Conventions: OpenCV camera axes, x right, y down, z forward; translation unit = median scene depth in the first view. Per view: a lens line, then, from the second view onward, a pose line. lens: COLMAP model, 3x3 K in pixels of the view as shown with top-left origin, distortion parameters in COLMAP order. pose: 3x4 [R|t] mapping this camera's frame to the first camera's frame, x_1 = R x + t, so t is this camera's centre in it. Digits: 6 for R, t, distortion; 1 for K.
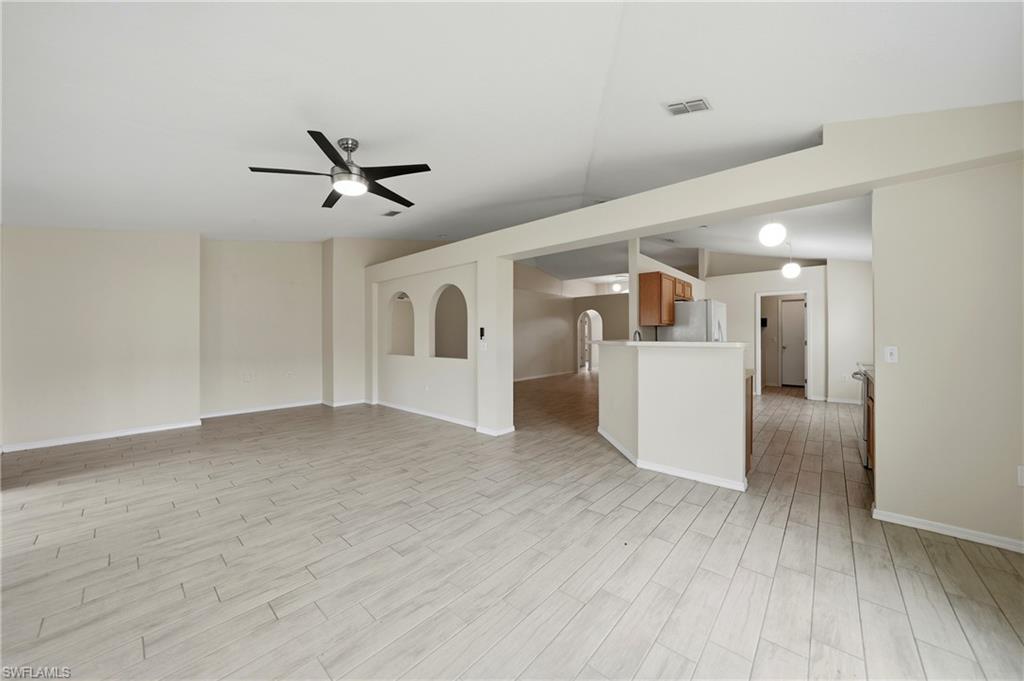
lens RADIAL K [[358.0, 0, 516.7], [0, 358.0, 337.2], [0, 0, 1]] dist [-0.019609, 0.003711]
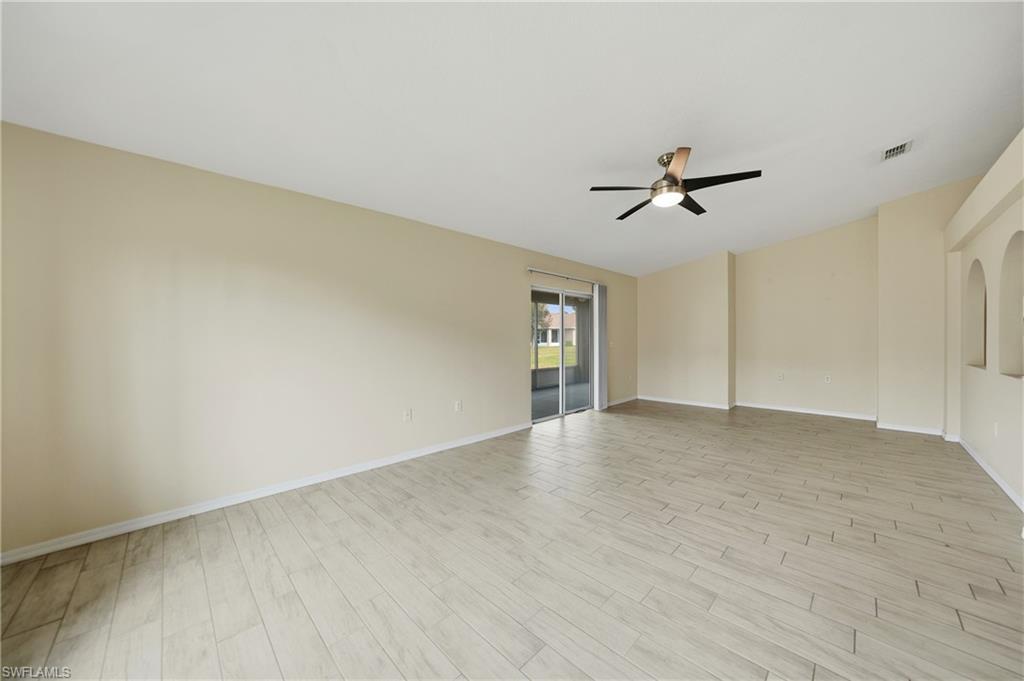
lens RADIAL K [[358.0, 0, 514.2], [0, 358.0, 342.9], [0, 0, 1]] dist [-0.019609, 0.003711]
pose [[-0.056811, 0.015591, -0.998263, 0.595700], [0.004578, 0.999872, 0.015356, -0.003273], [0.998374, -0.003698, -0.056875, 0.552132]]
